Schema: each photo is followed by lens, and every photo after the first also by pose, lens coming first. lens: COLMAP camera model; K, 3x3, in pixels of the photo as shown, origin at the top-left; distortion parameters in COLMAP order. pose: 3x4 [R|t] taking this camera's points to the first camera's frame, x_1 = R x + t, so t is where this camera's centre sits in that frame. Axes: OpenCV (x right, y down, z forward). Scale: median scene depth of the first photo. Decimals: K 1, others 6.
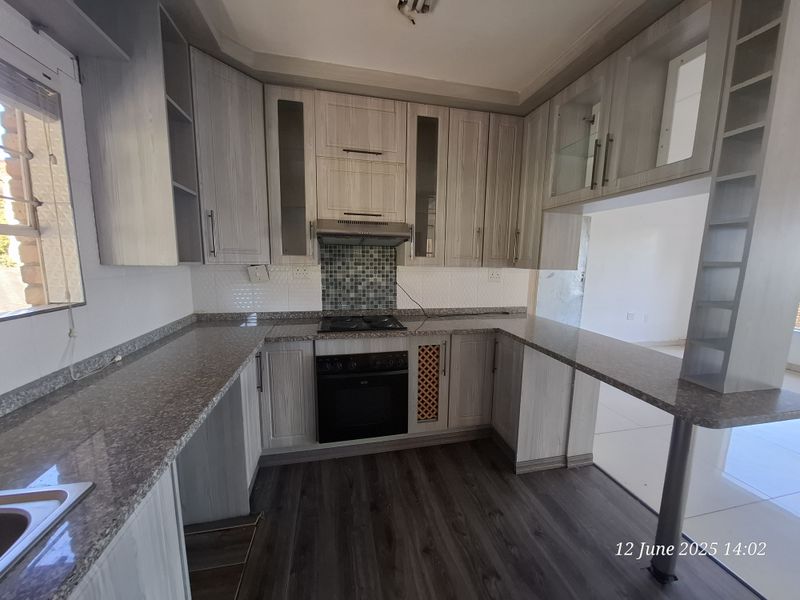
lens RADIAL K [[310.2, 0, 401.8], [0, 310.2, 305.8], [0, 0, 1]] dist [-0.015032, -0.000249]
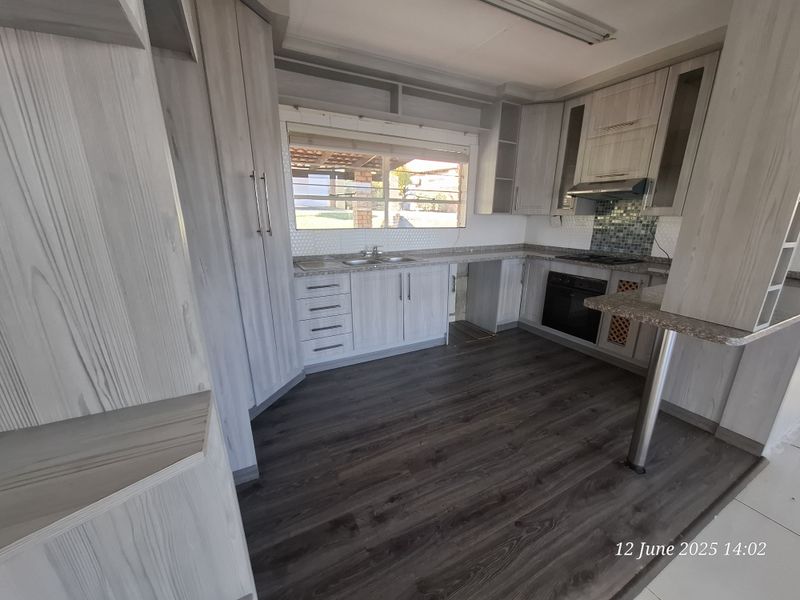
lens RADIAL K [[310.2, 0, 400.0], [0, 310.2, 304.0], [0, 0, 1]] dist [-0.015032, -0.000249]
pose [[0.241209, 0.252274, -0.937110, 1.025978], [-0.145703, 0.964091, 0.222034, 0.075812], [0.959473, 0.082983, 0.269304, -0.179067]]
